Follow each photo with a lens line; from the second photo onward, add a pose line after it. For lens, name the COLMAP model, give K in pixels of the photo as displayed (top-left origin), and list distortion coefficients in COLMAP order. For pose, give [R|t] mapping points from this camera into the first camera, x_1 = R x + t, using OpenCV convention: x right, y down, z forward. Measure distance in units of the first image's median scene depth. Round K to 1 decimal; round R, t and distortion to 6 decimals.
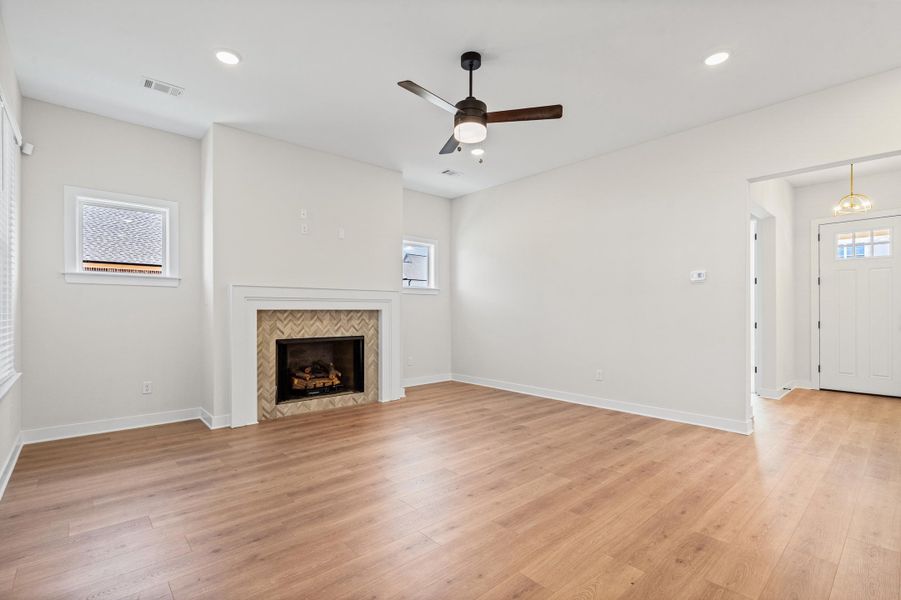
lens RADIAL K [[417.0, 0, 447.1], [0, 417.0, 309.8], [0, 0, 1]] dist [-0.001403, 0.000074]
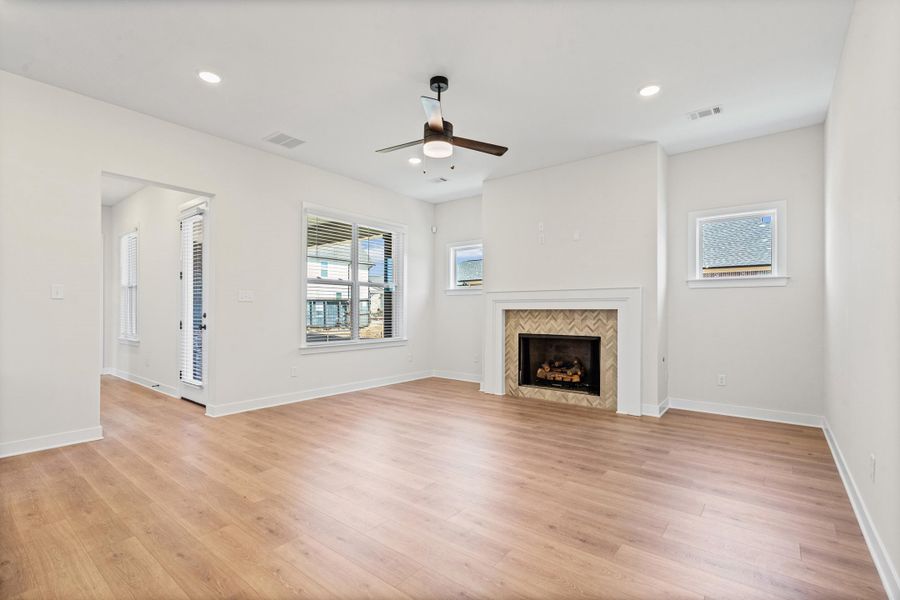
lens RADIAL K [[408.2, 0, 433.6], [0, 408.2, 312.8], [0, 0, 1]] dist [-0.024253, 0.000020]
pose [[0.149915, 0.003771, -0.988692, 0.714242], [0.000317, 0.999992, 0.003862, 0.004222], [0.988699, -0.000893, 0.149912, 0.532033]]
